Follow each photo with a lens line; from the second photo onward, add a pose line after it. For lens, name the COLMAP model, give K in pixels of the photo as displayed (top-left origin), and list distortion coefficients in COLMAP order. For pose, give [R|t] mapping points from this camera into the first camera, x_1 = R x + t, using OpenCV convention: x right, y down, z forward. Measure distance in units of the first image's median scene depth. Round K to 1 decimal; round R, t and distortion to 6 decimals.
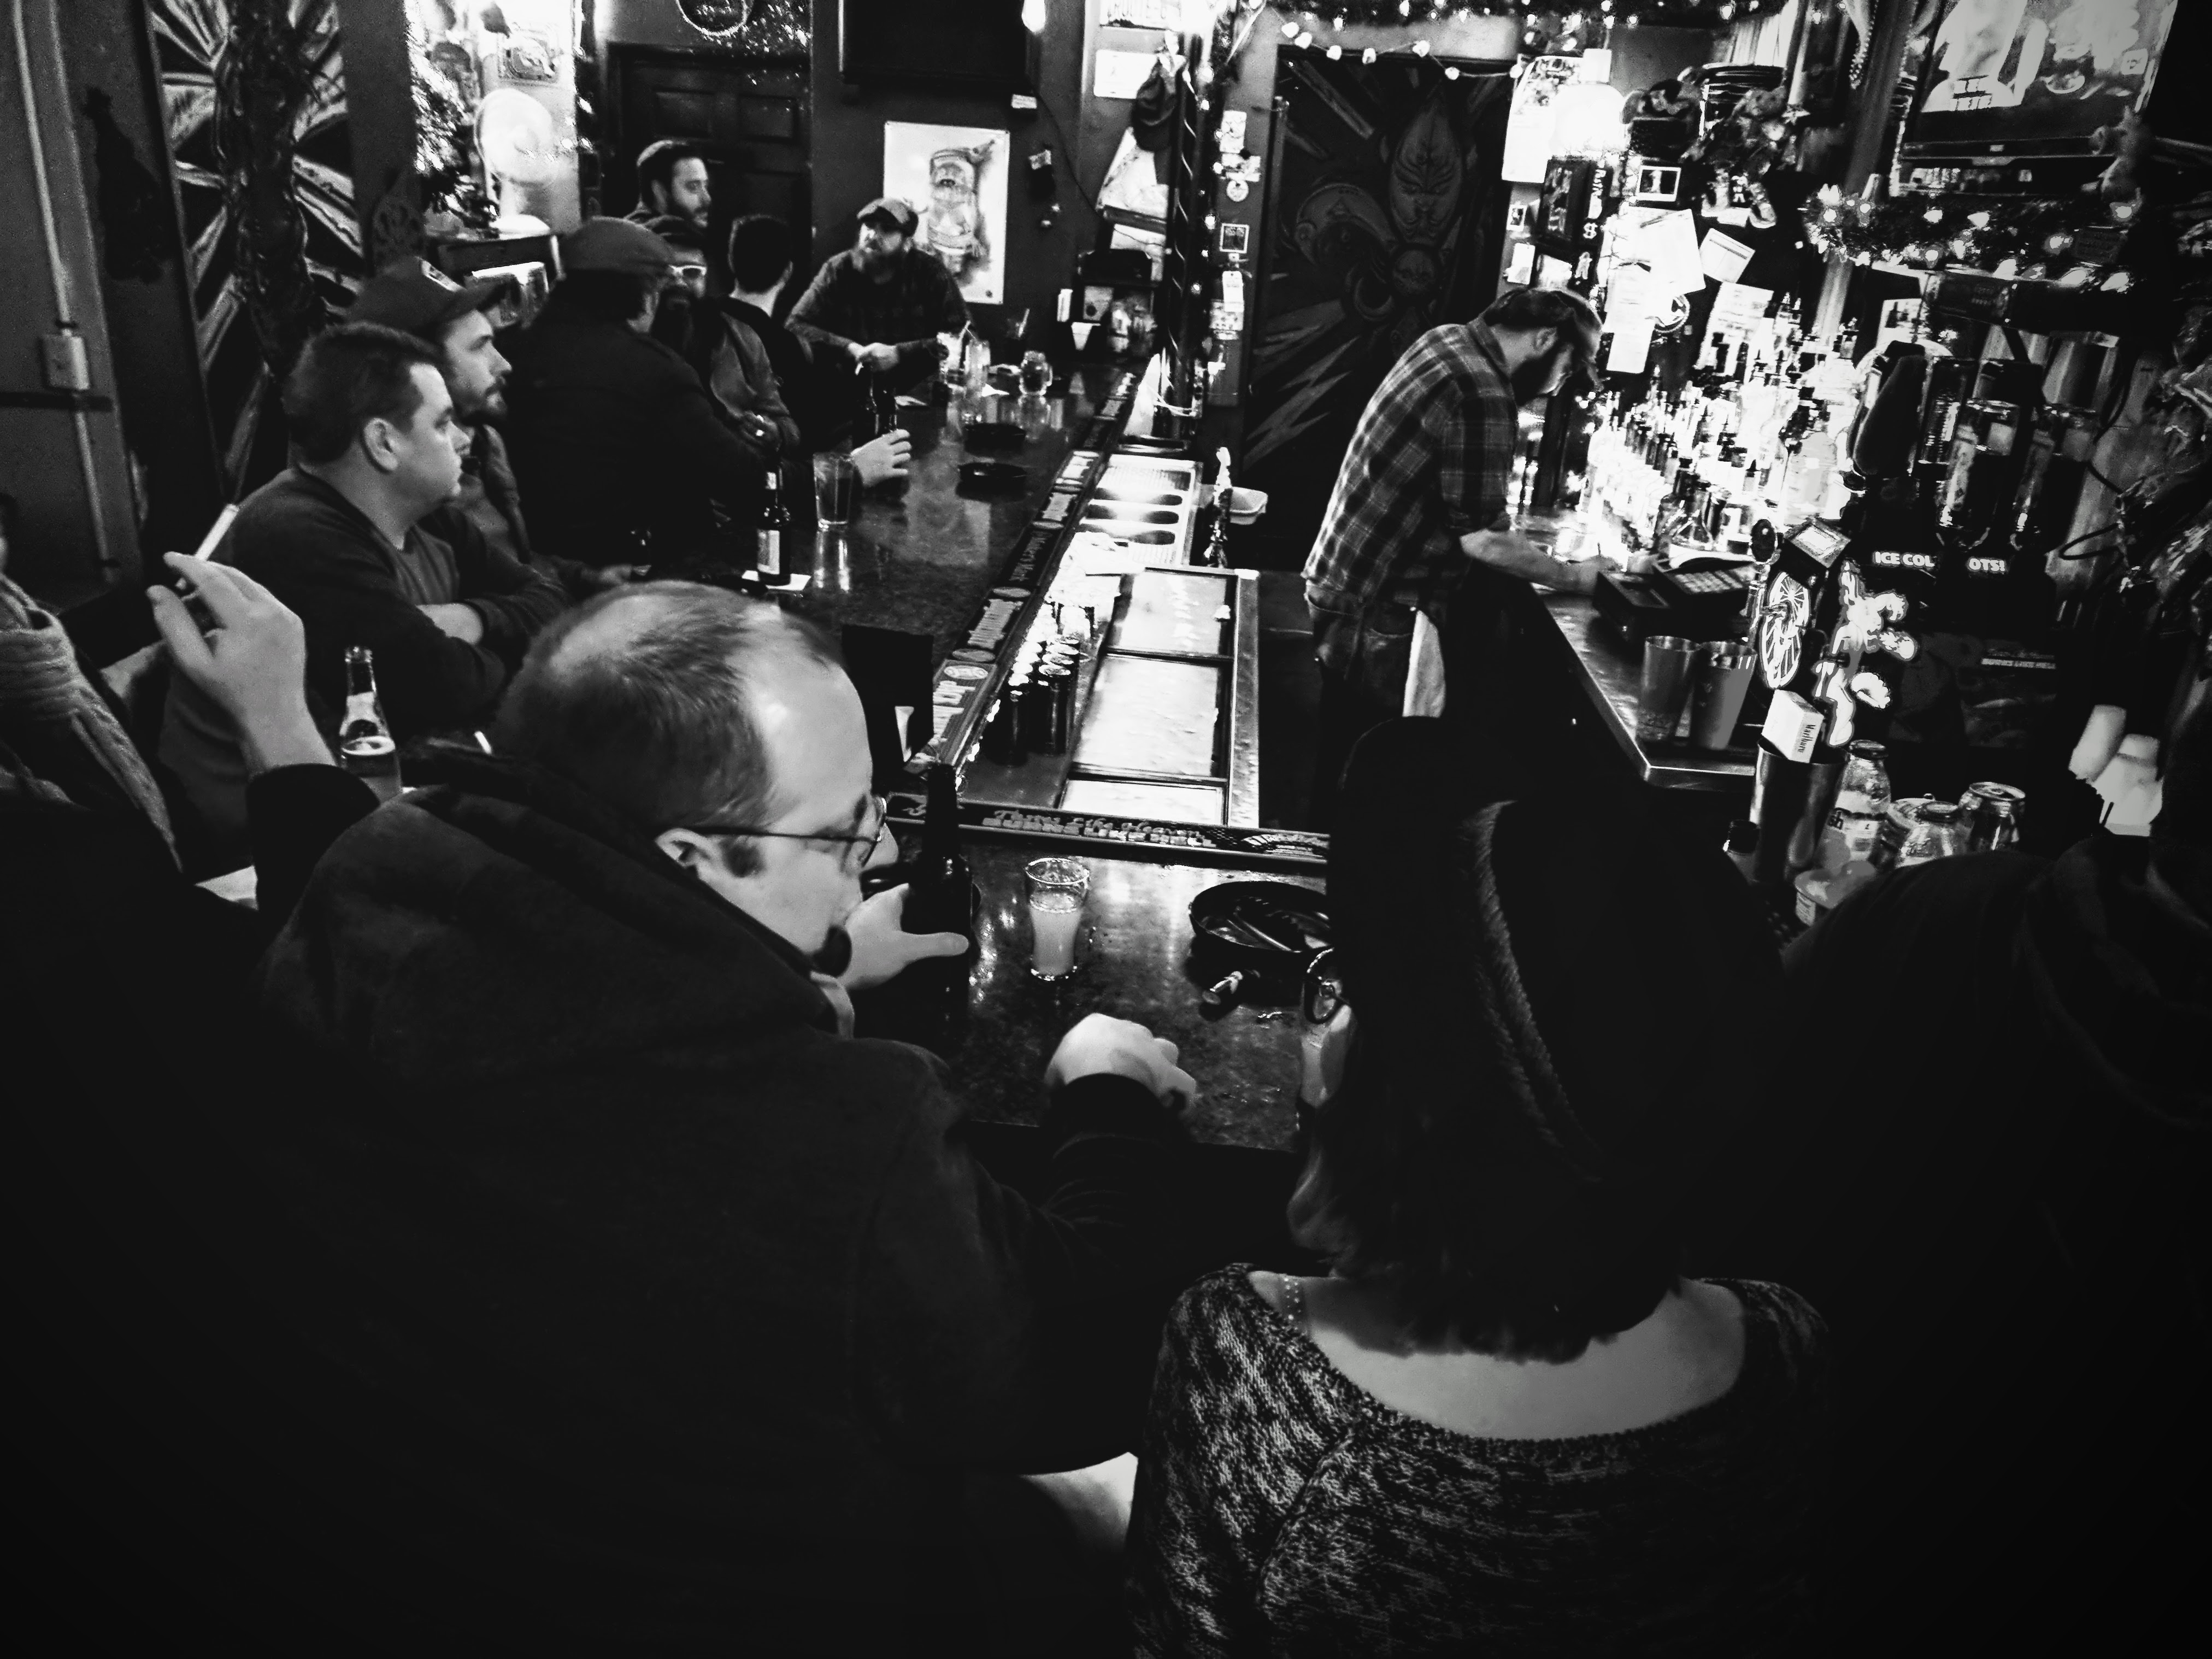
lens RADIAL K [[1659.7, 0, 1098.6], [0, 1659.7, 818.1], [0, 0, 1]] dist [-0.006134, 0.024296]
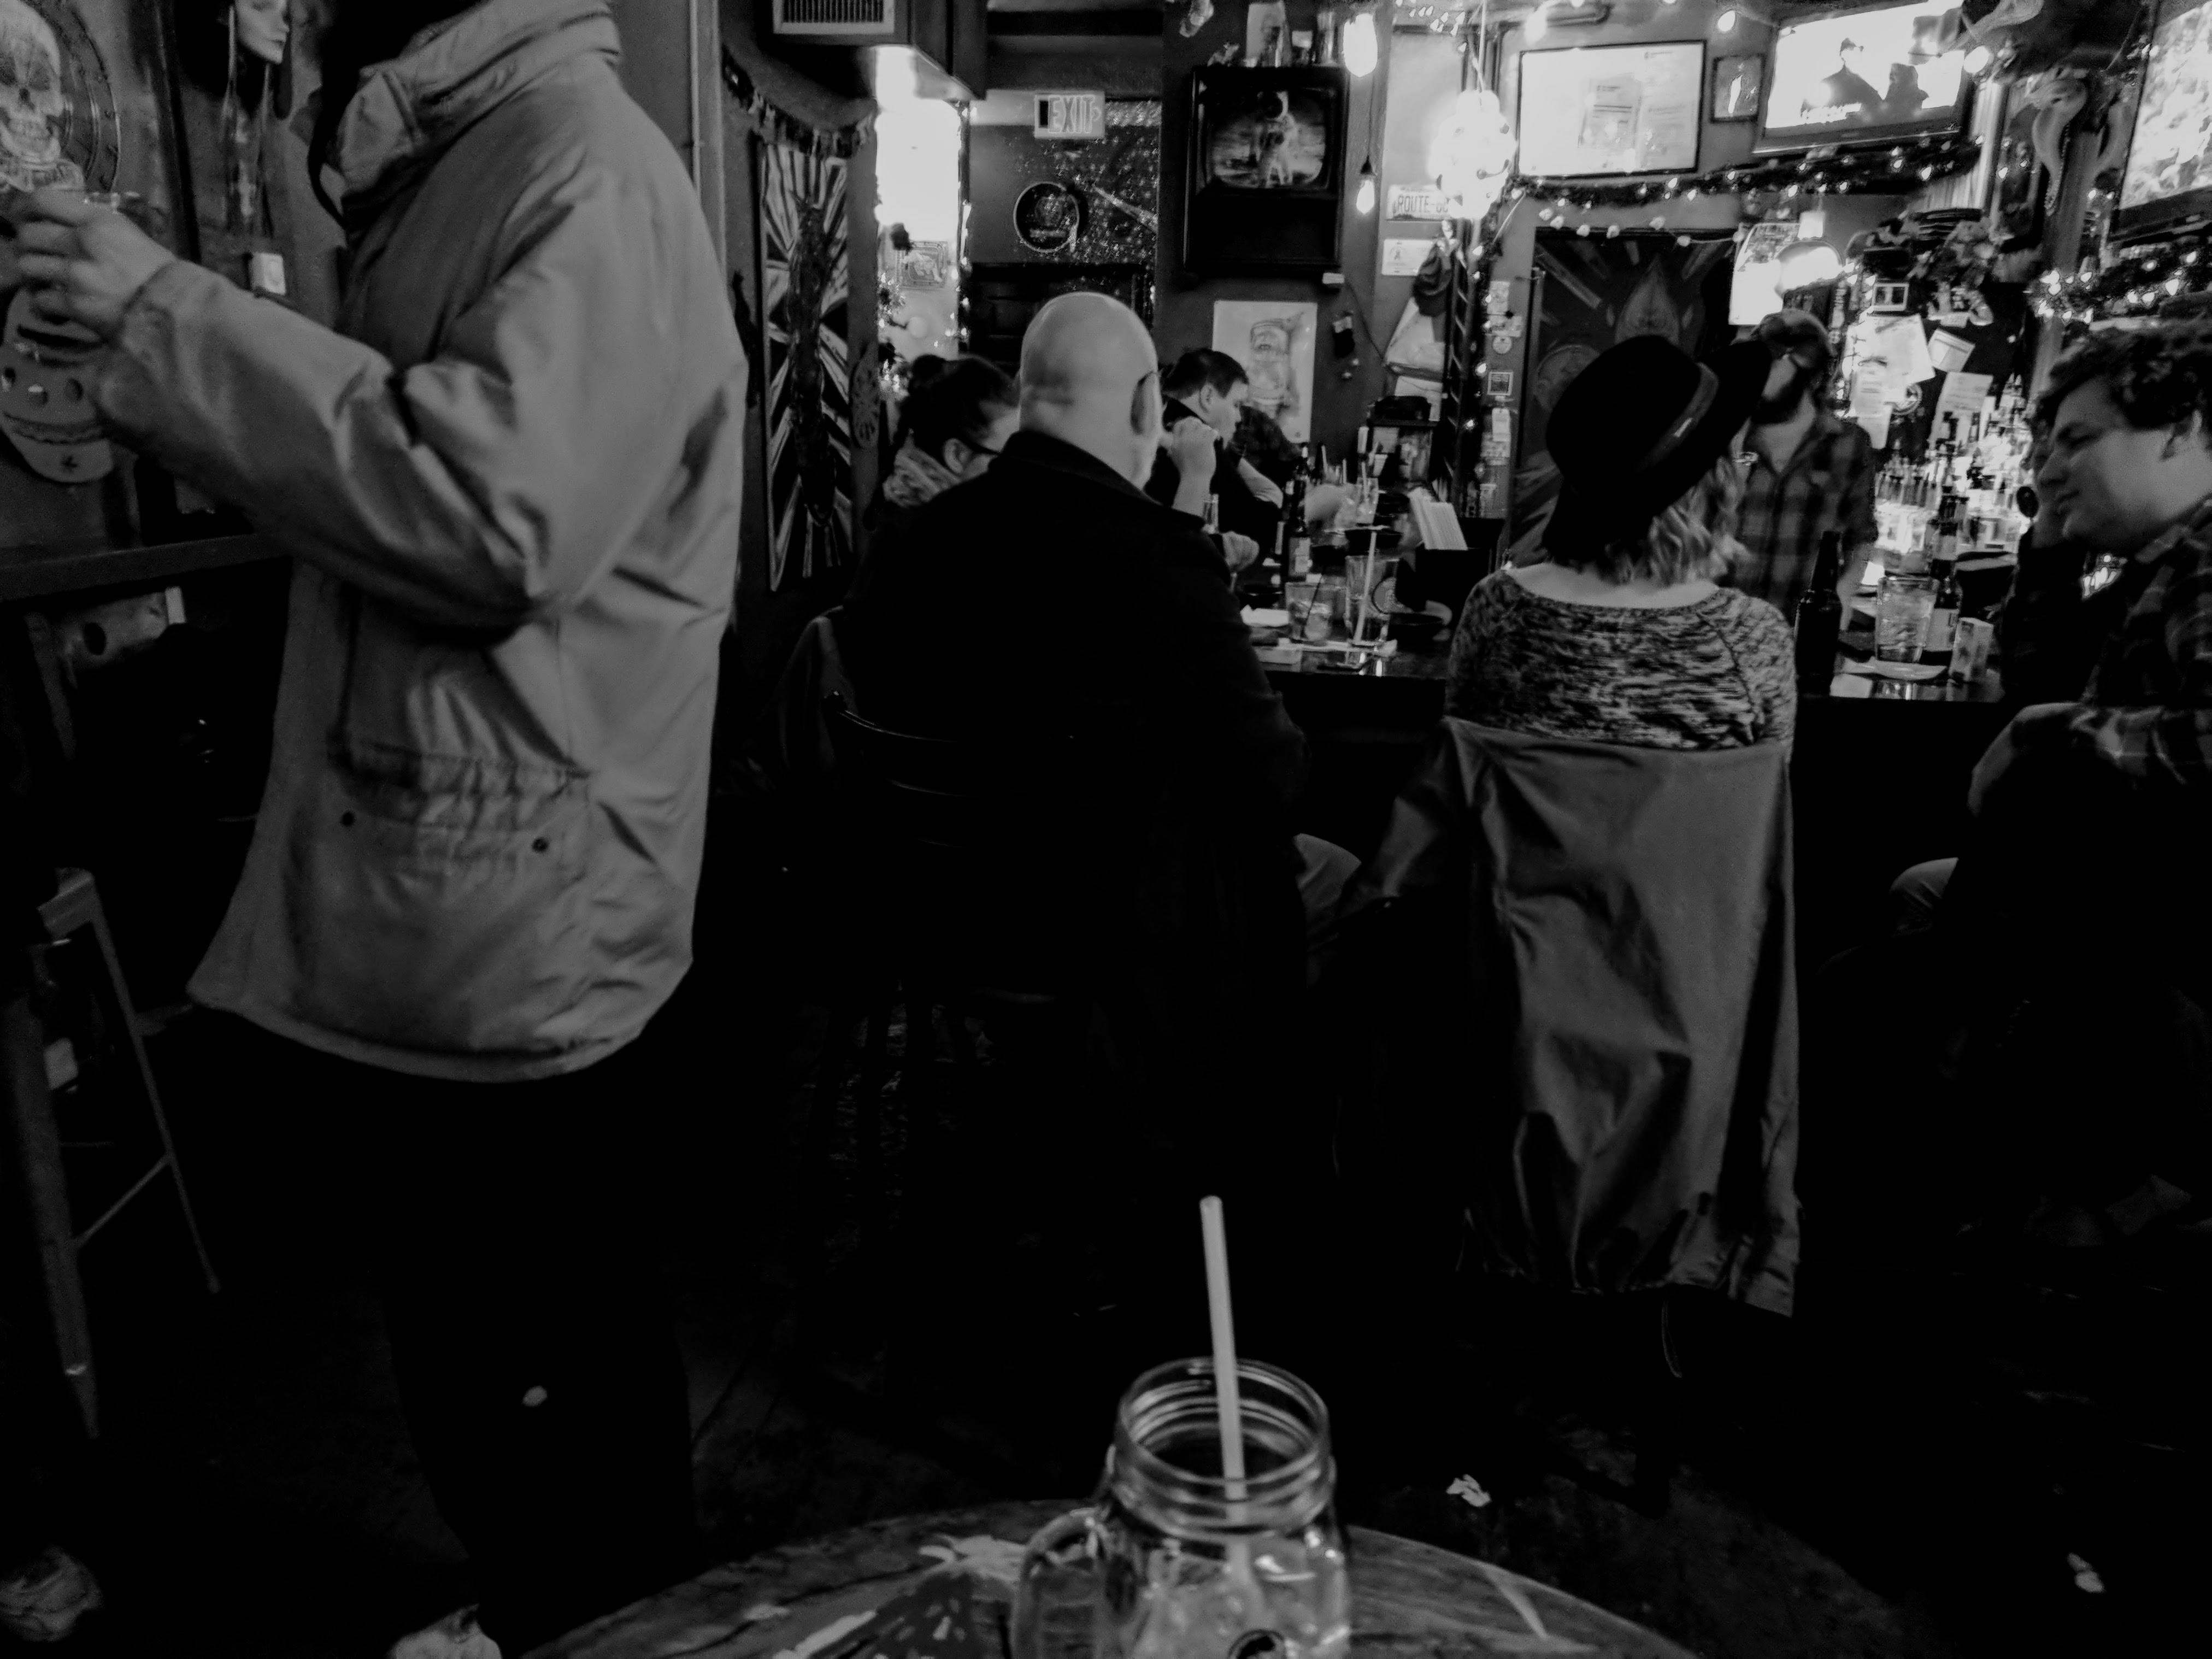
lens RADIAL K [[1659.7, 0, 1098.6], [0, 1659.7, 818.1], [0, 0, 1]] dist [-0.006134, 0.024296]
pose [[0.996690, -0.021781, -0.078322, -0.127246], [0.010911, 0.990562, -0.136629, 0.129822], [0.080559, 0.135322, 0.987521, -0.174702]]
